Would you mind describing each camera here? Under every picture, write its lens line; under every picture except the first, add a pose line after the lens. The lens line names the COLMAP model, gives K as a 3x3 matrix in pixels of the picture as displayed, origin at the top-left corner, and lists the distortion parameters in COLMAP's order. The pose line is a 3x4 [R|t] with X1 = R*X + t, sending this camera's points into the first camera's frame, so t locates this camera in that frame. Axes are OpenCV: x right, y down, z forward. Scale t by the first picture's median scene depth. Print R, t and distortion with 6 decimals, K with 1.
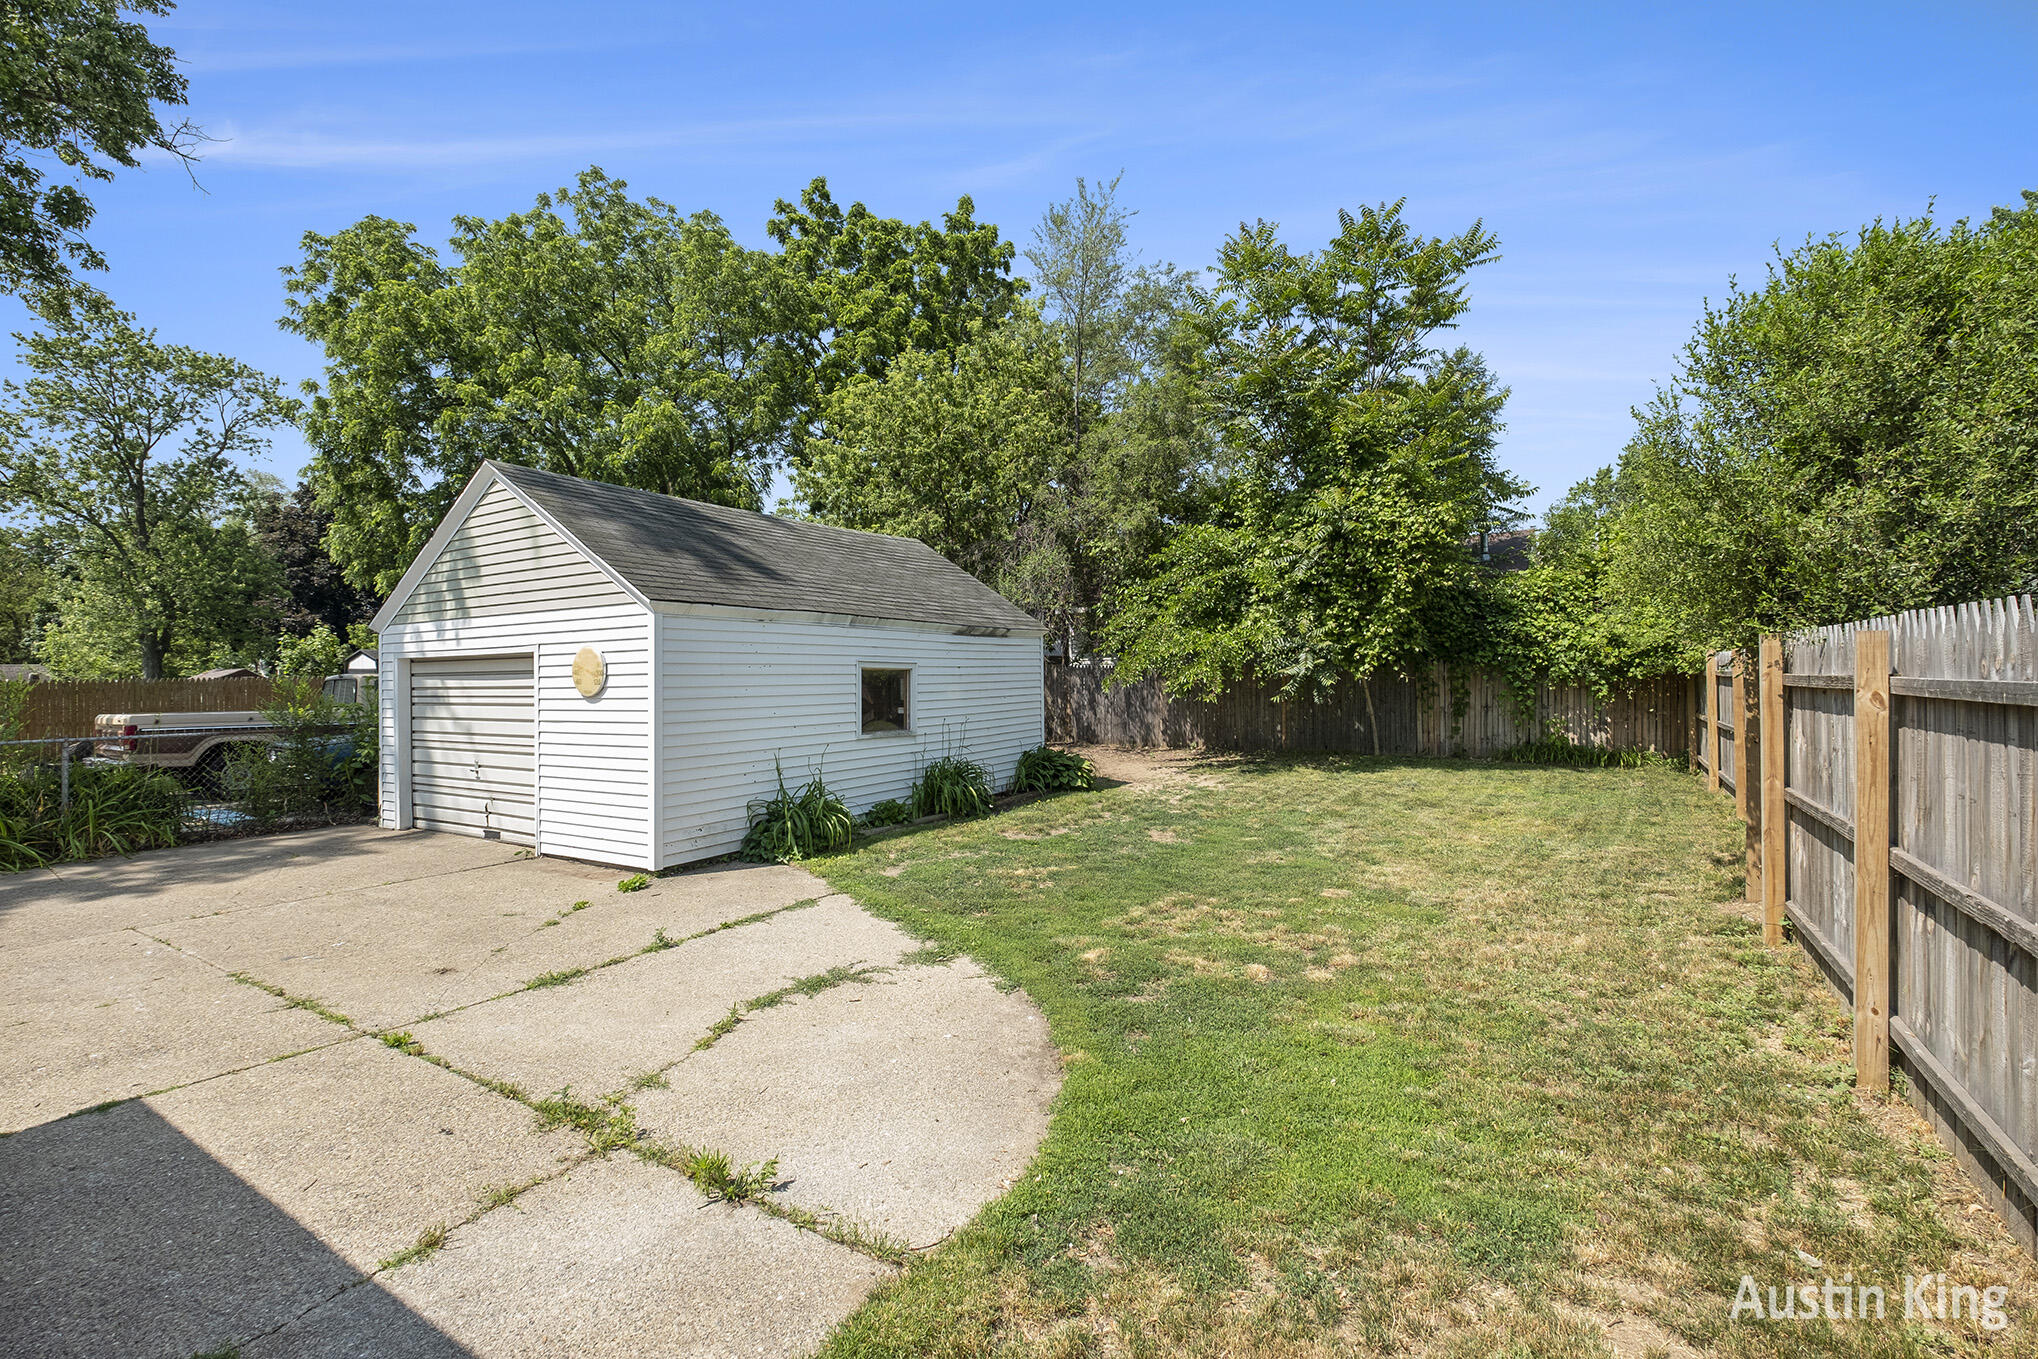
lens RADIAL K [[882.6, 0, 1009.7], [0, 882.6, 681.5], [0, 0, 1]] dist [-0.003568, -0.000367]
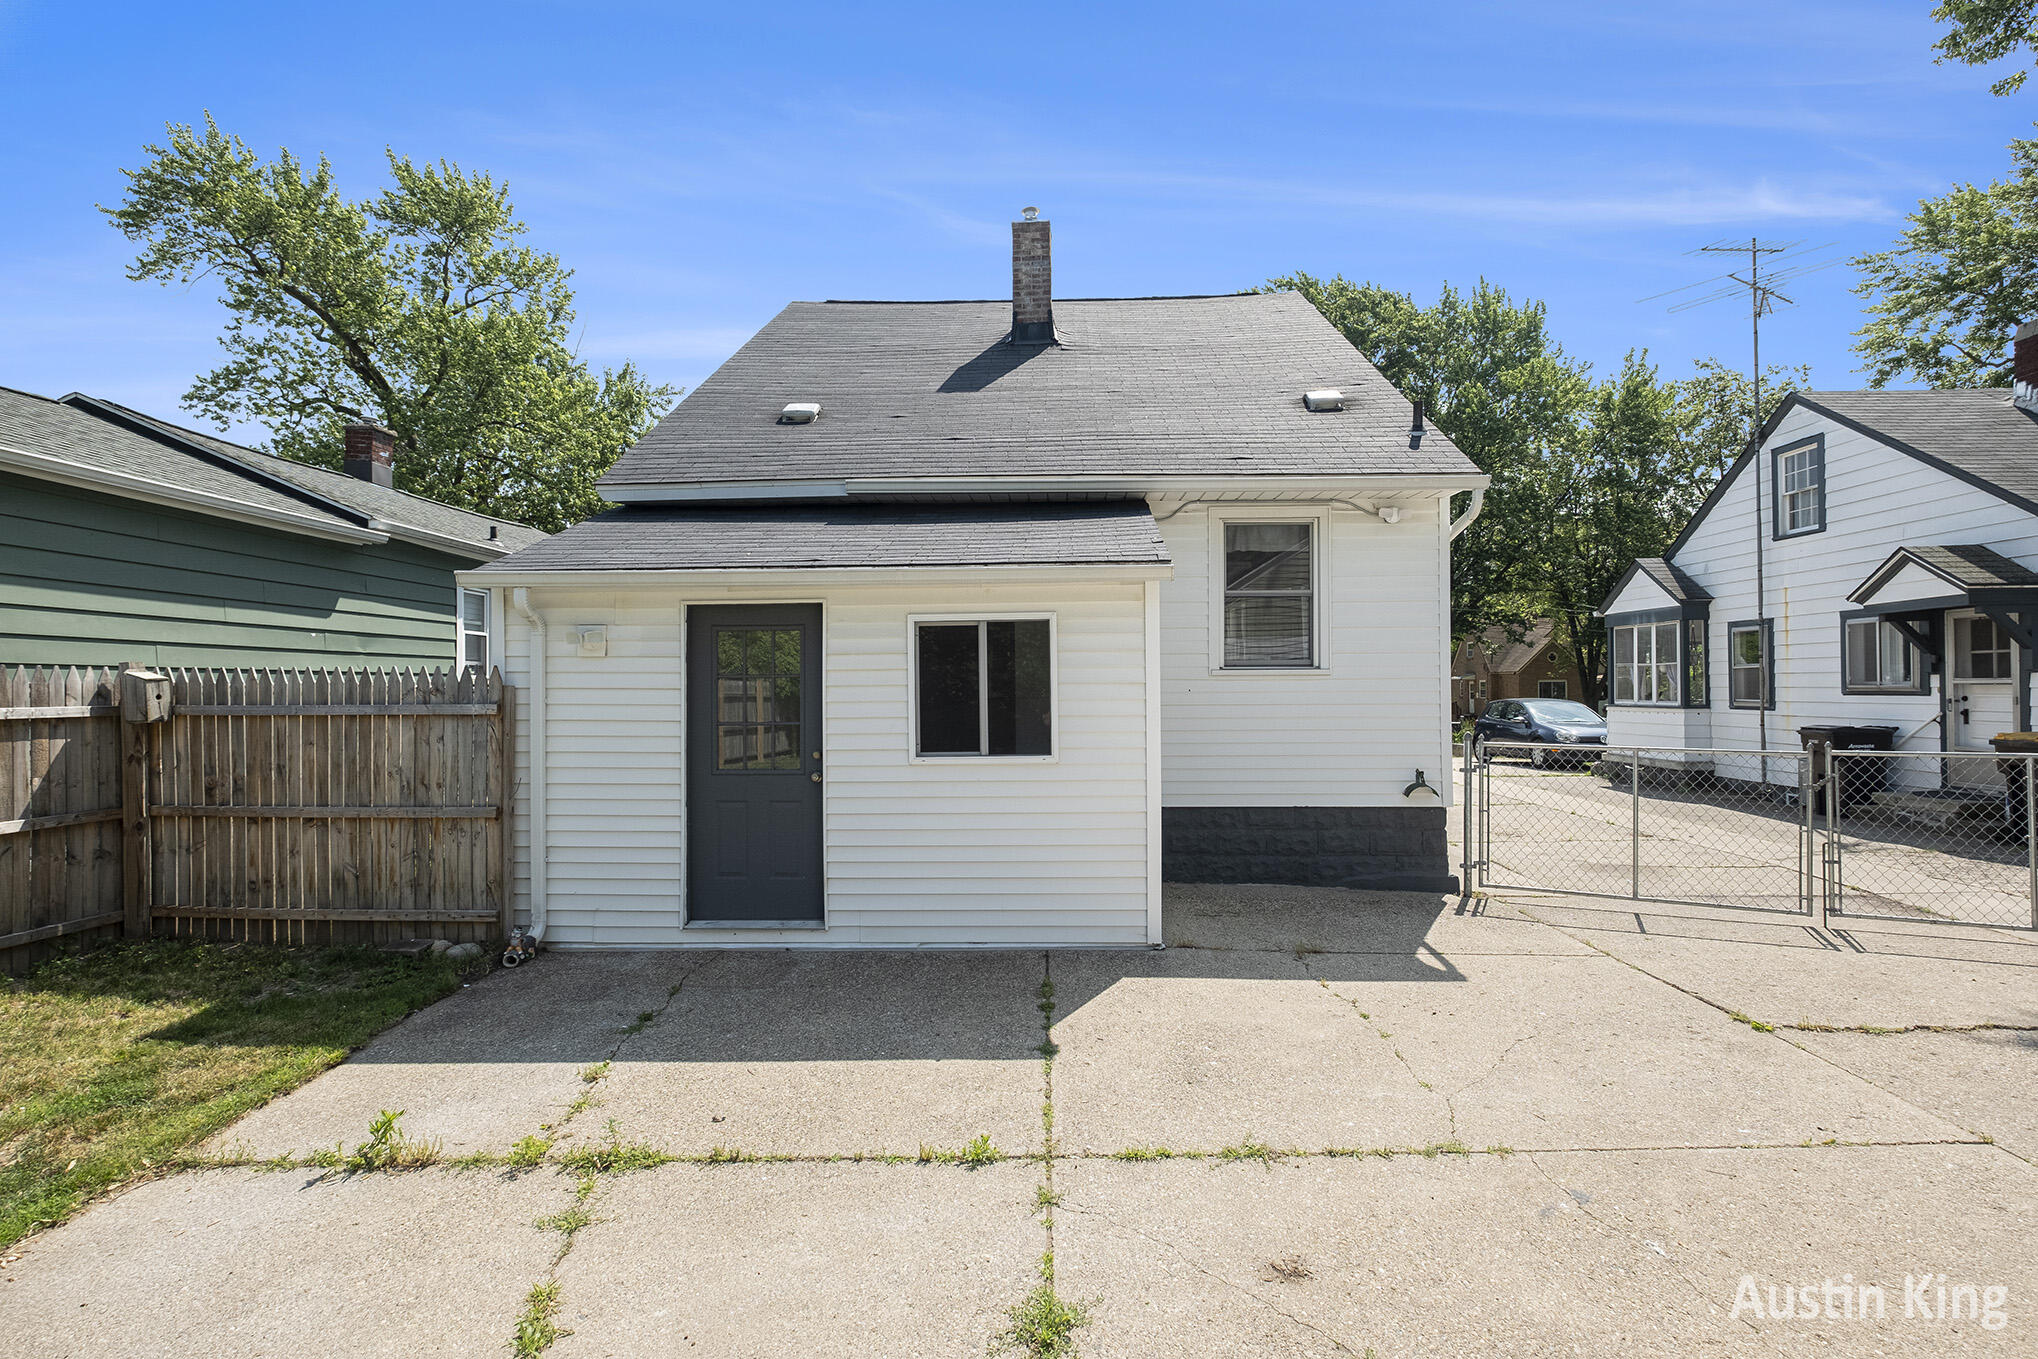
lens RADIAL K [[948.4, 0, 1020.2], [0, 948.4, 674.8], [0, 0, 1]] dist [-0.006135, -0.001087]
pose [[-0.862915, 0.016294, -0.505086, -0.125536], [0.018870, 0.999822, 0.000016, -0.005585], [0.504996, -0.009517, -0.863069, 0.705812]]
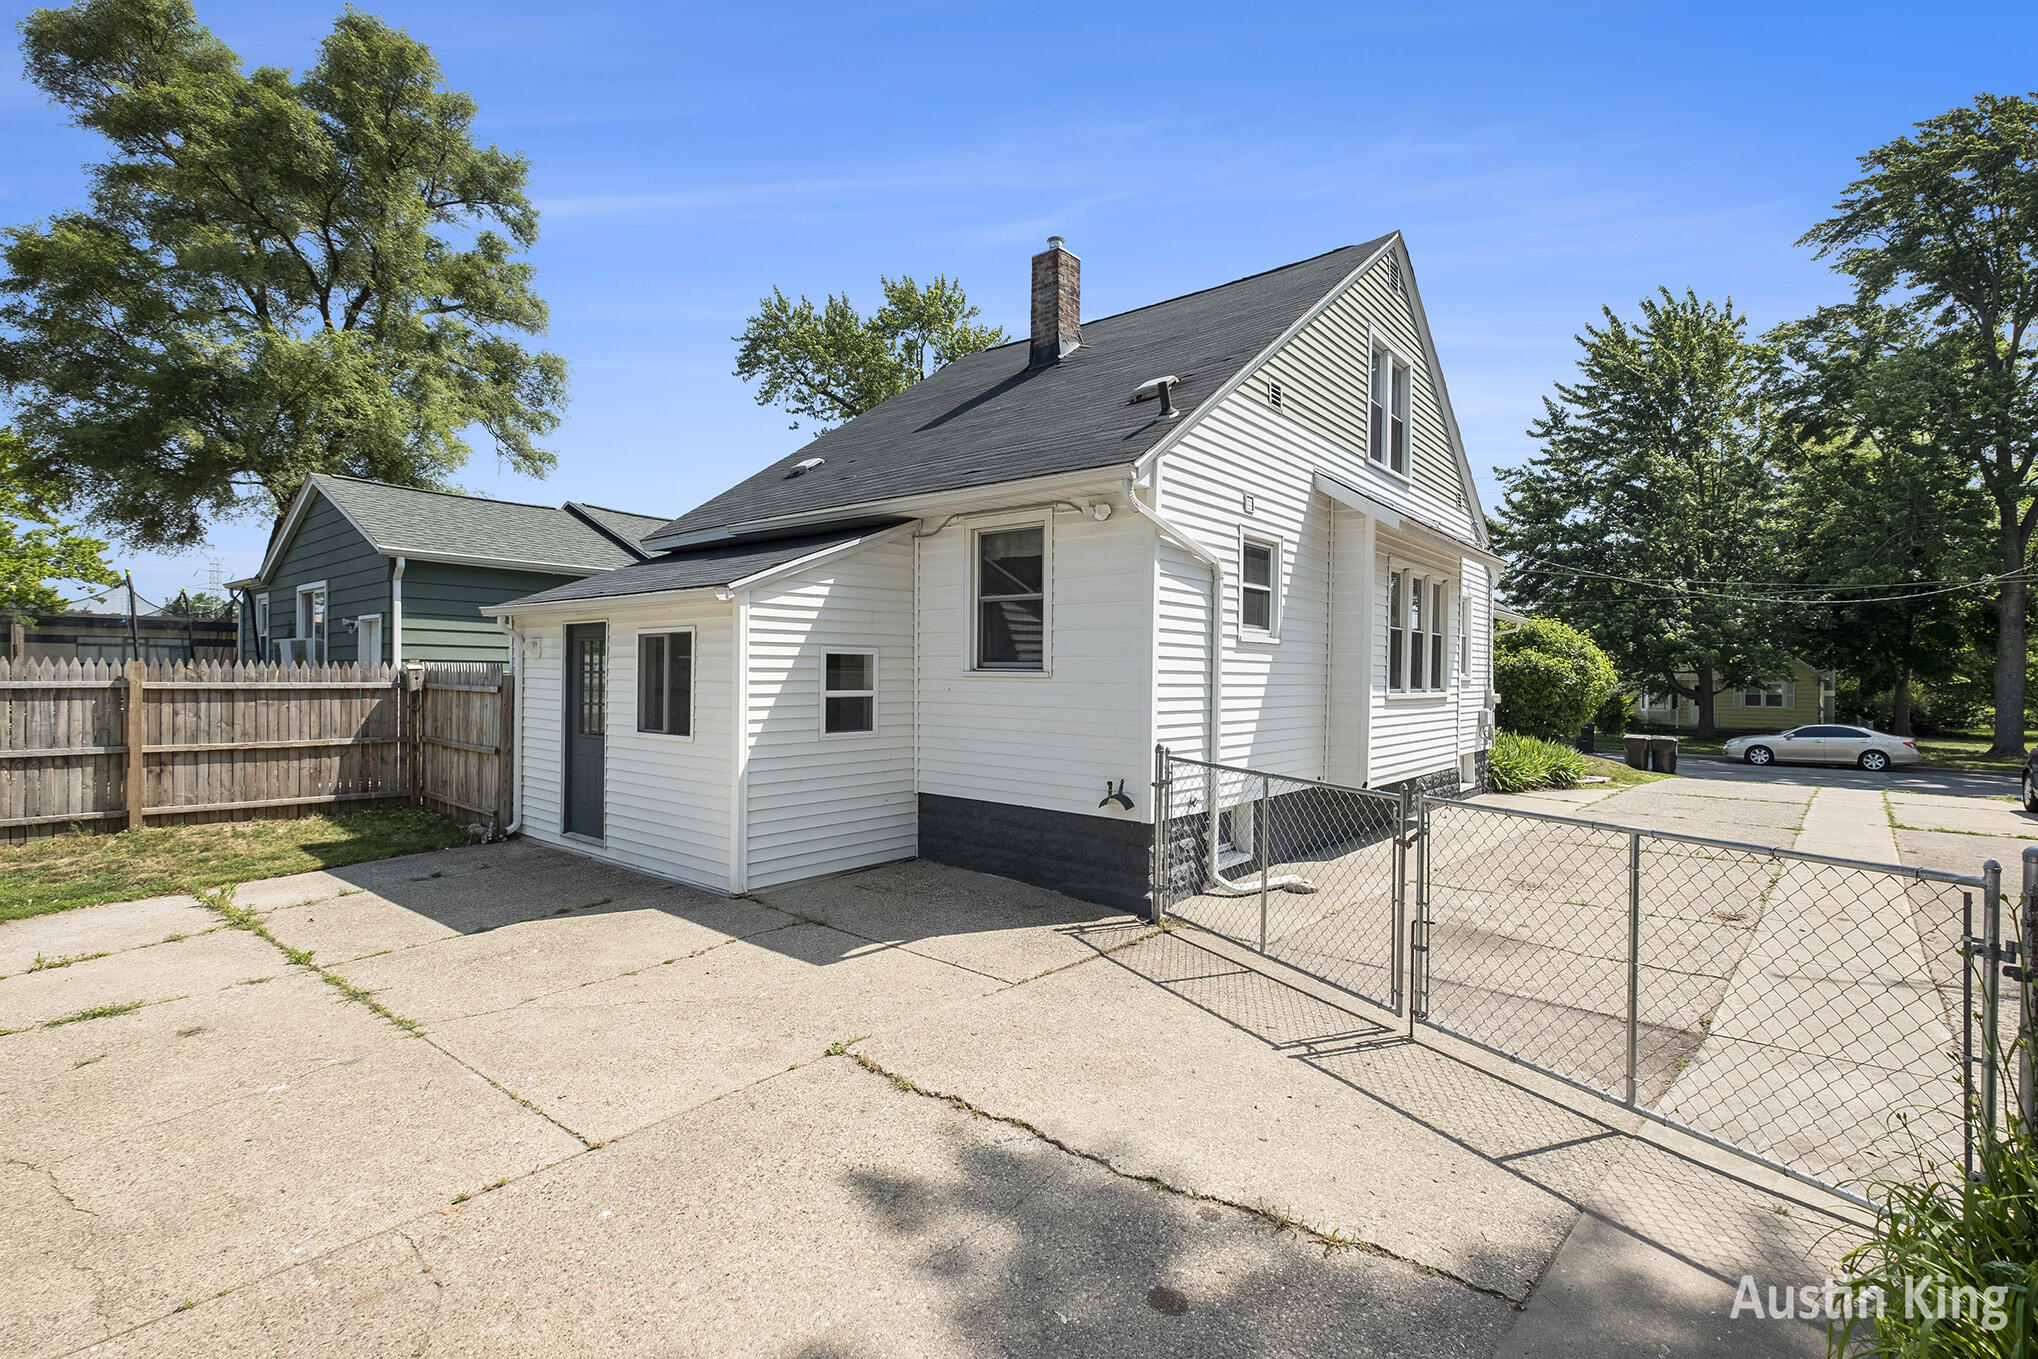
lens RADIAL K [[911.7, 0, 1020.0], [0, 911.7, 672.5], [0, 0, 1]] dist [-0.000222, 0.000079]
pose [[-0.992583, 0.005876, 0.121424, -0.783366], [0.006138, 0.999980, 0.001777, -0.006410], [-0.121411, 0.002509, -0.992599, 0.901222]]
